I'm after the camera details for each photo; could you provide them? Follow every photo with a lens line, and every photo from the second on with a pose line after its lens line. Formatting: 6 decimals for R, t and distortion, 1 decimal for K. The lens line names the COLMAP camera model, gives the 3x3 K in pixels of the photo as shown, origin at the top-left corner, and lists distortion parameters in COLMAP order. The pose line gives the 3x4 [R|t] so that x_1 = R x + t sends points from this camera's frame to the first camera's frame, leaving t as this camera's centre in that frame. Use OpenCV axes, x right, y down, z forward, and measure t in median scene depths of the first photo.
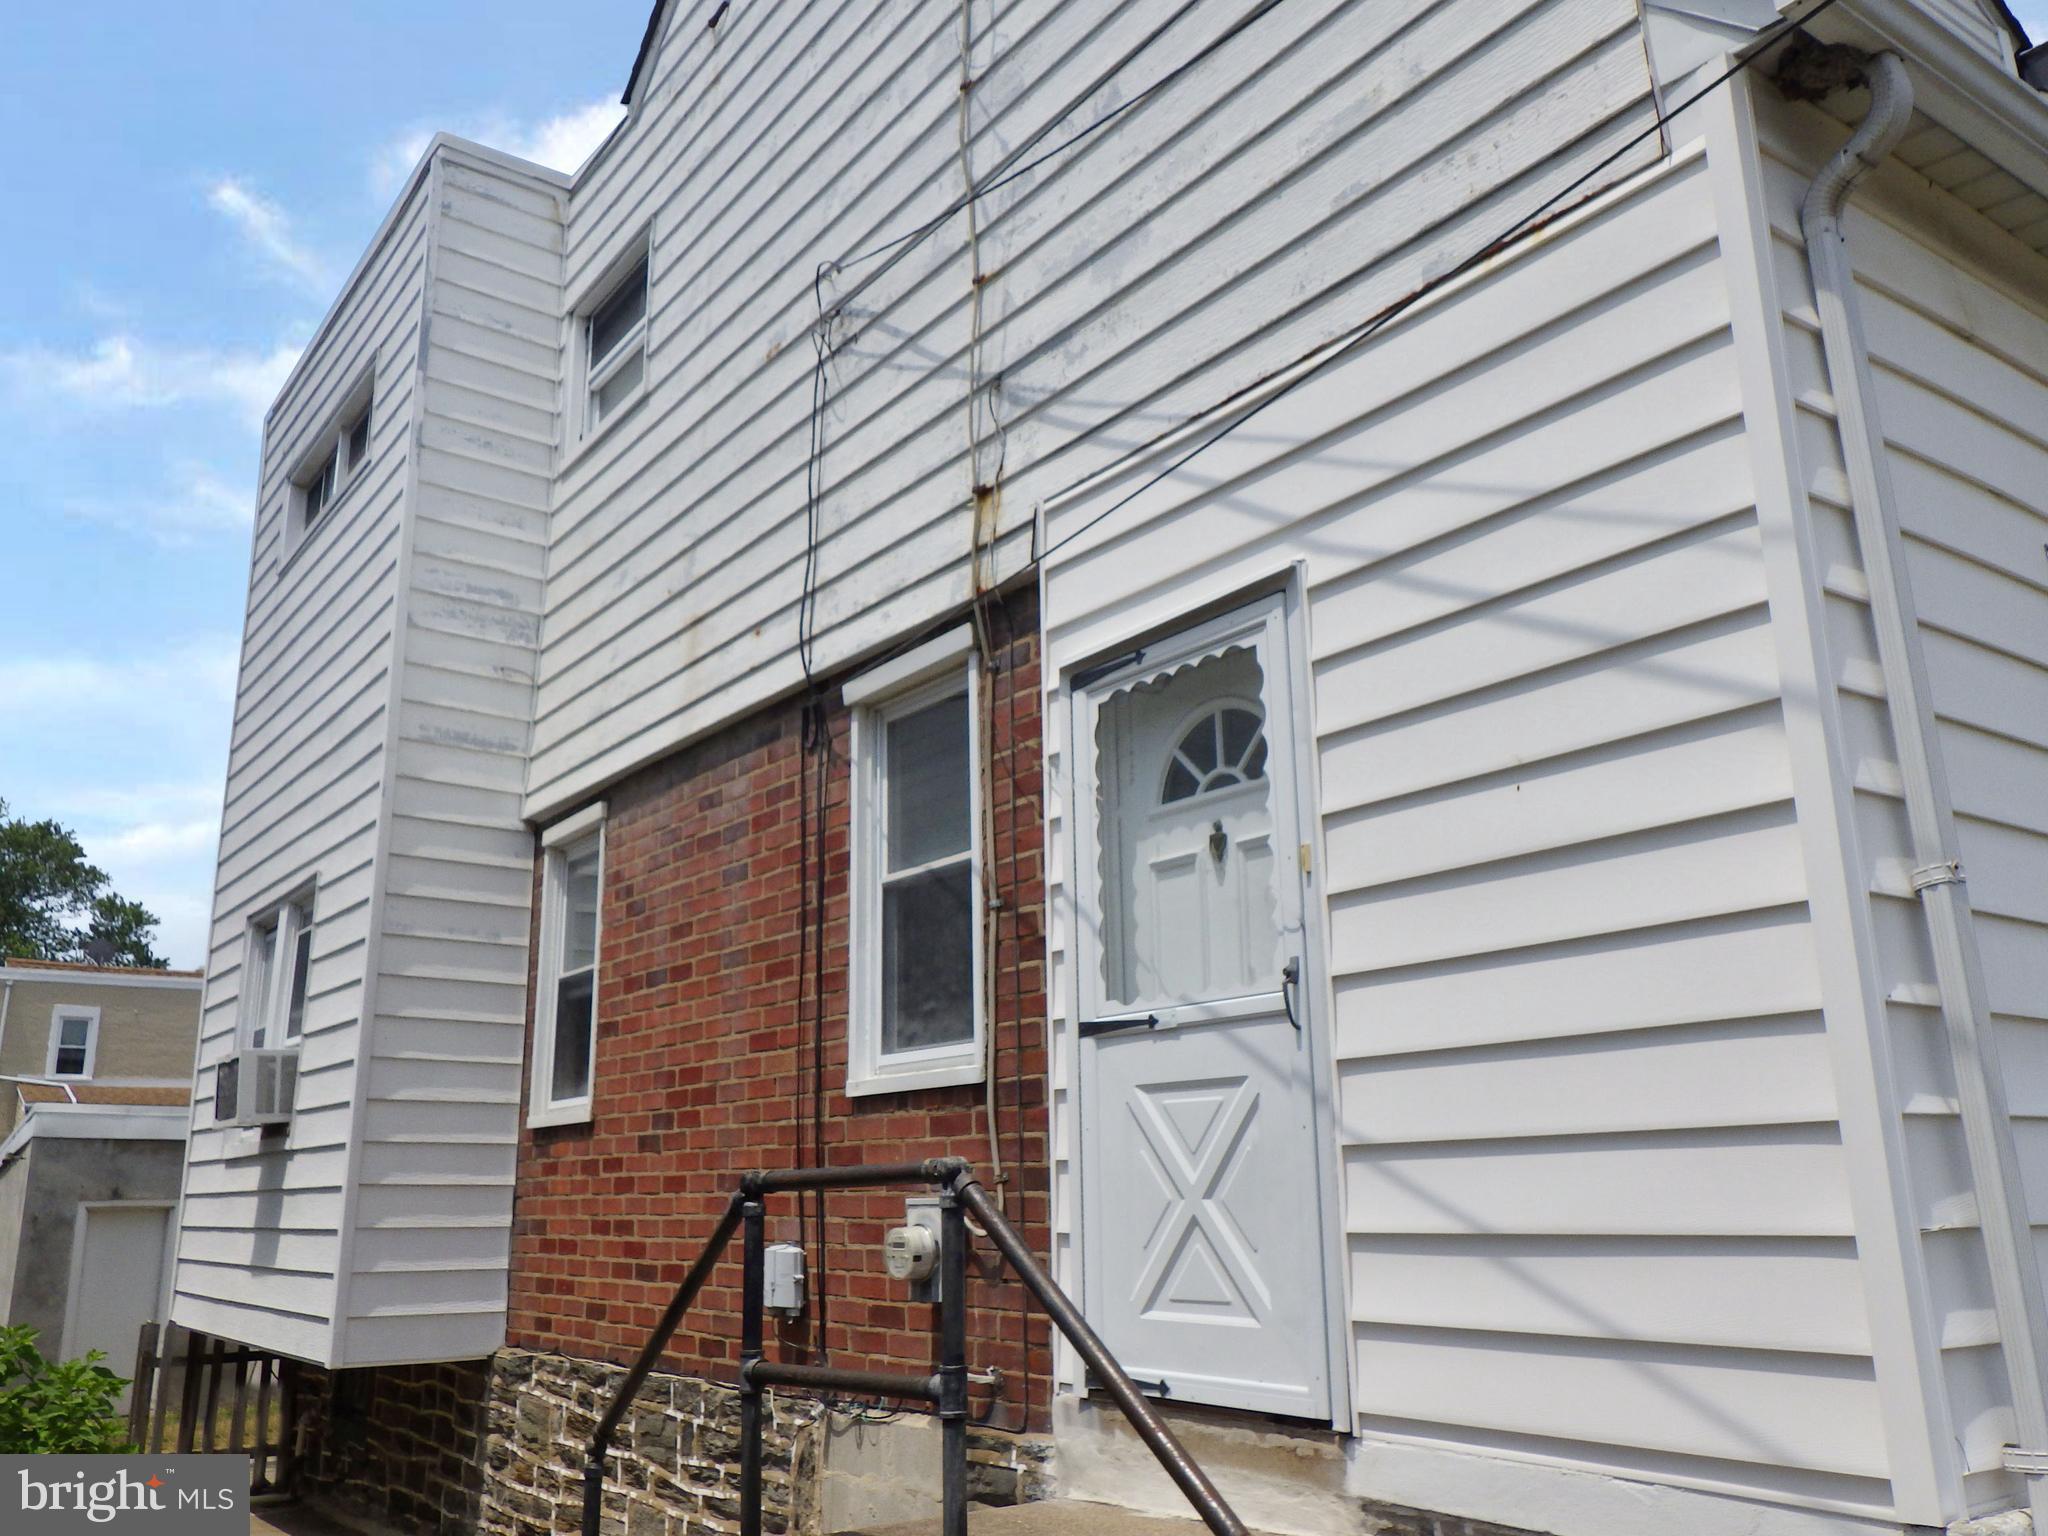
lens RADIAL K [[1687.5, 0, 1024.0], [0, 1687.5, 768.0], [0, 0, 1]] dist [-0.009147, -0.003849]
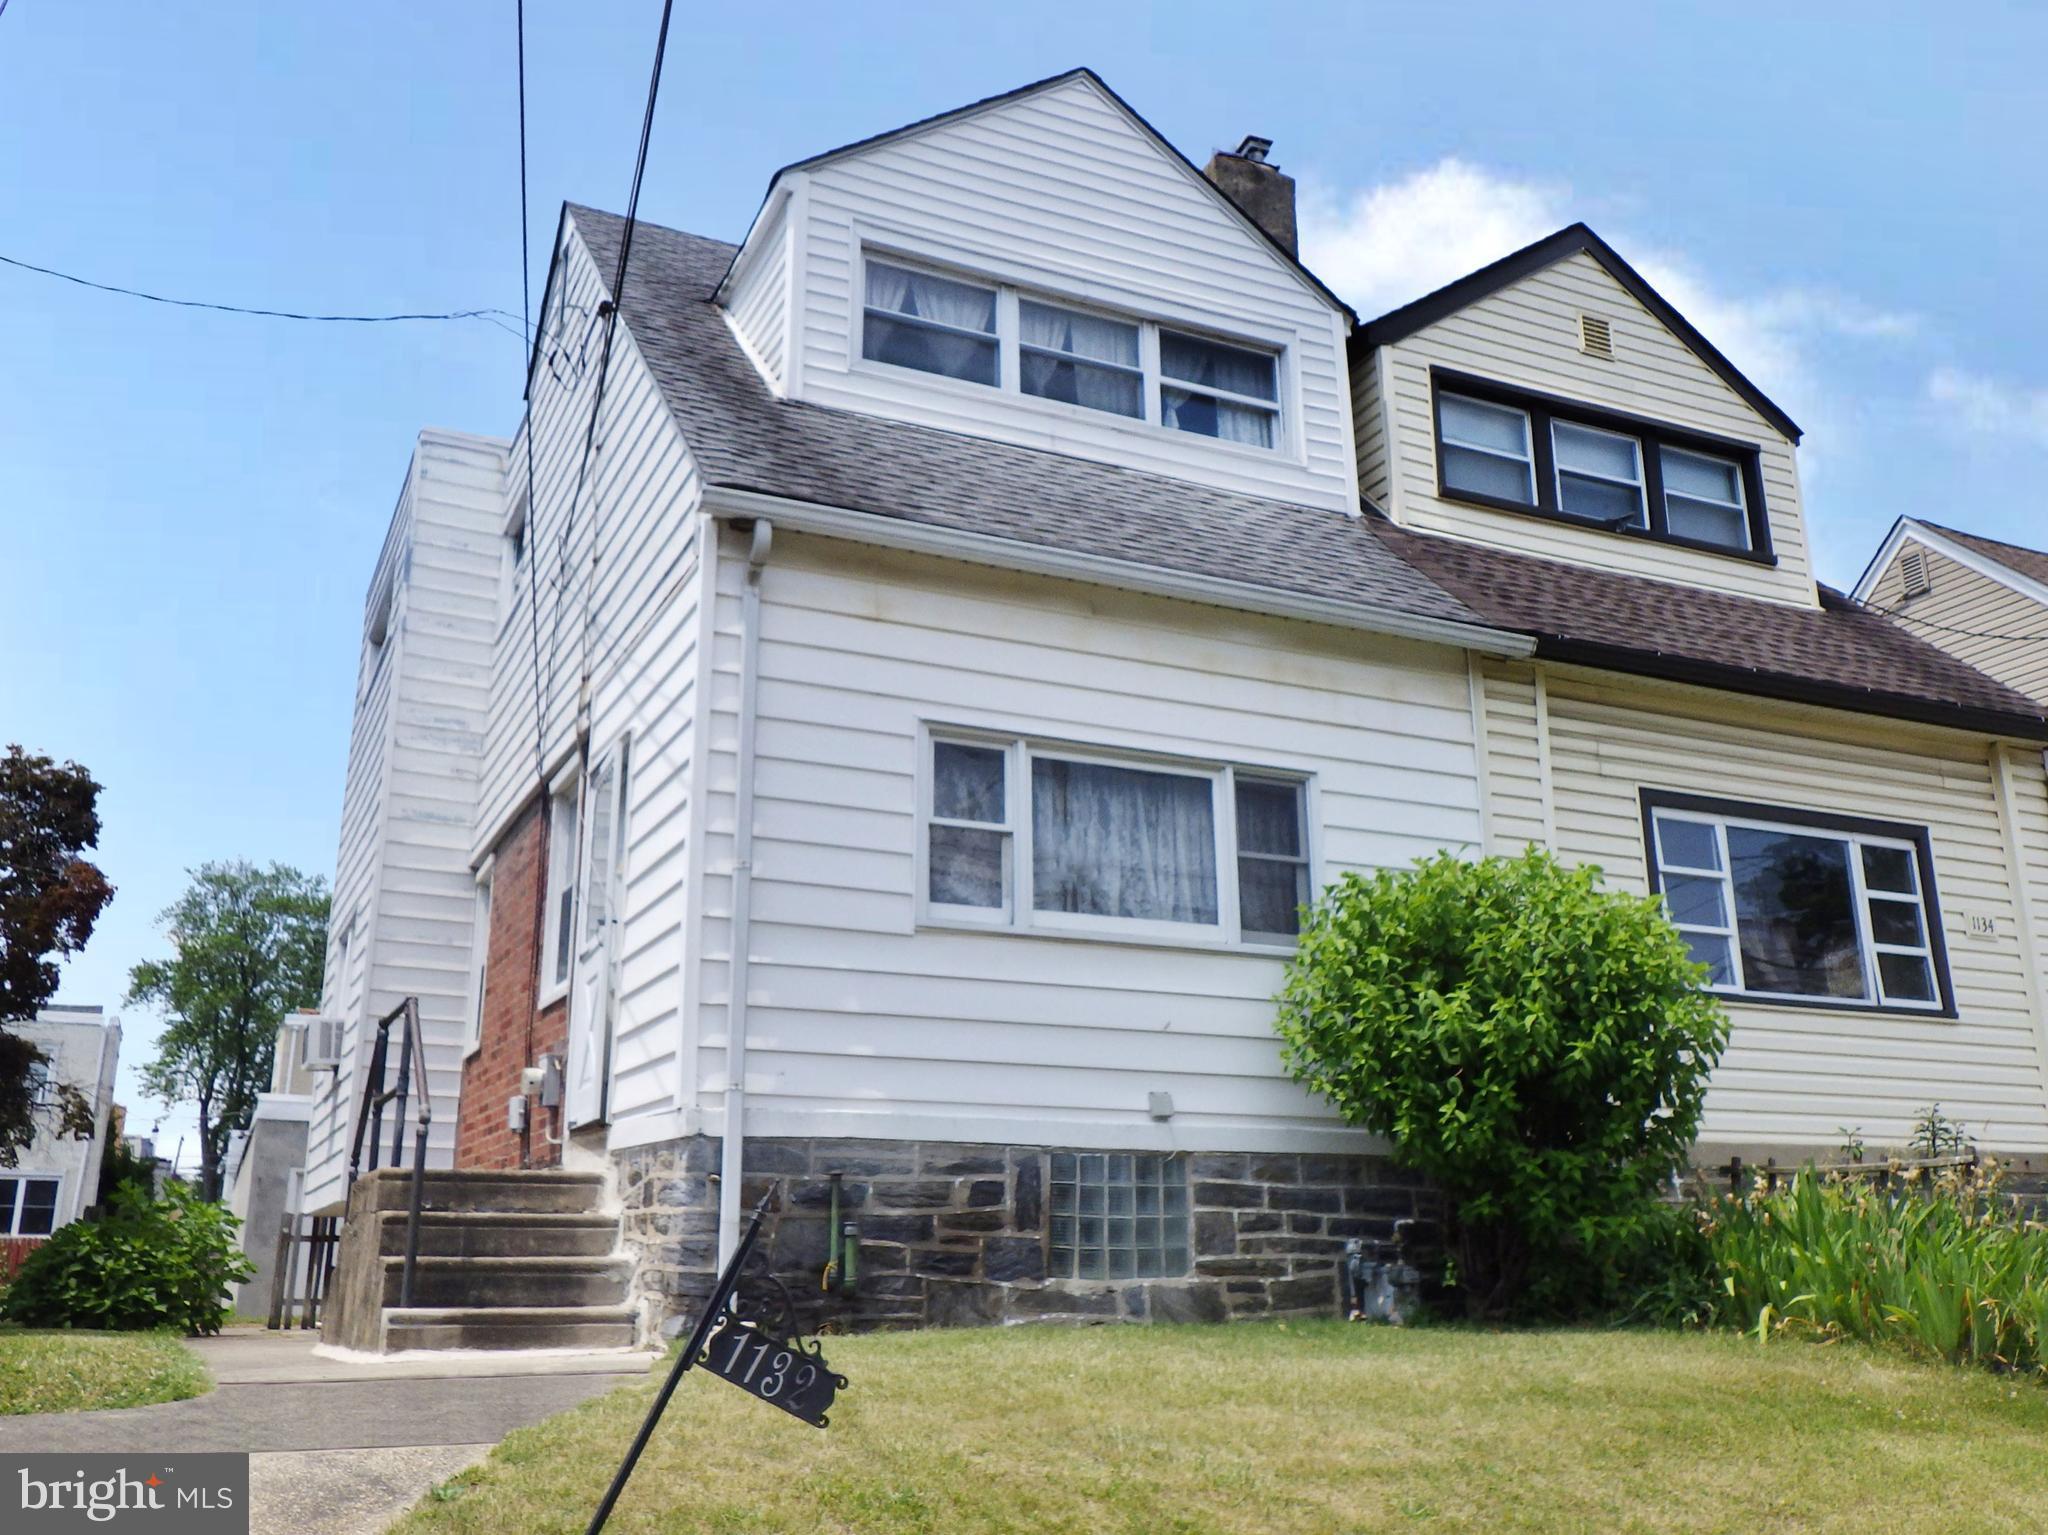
lens RADIAL K [[1791.2, 0, 1024.0], [0, 1791.2, 767.5], [0, 0, 1]] dist [0.001621, 0.000844]
pose [[0.982169, -0.040985, -0.183476, 0.518342], [0.036736, 0.998974, -0.026500, 0.001864], [0.184374, 0.019288, 0.982667, -0.542182]]
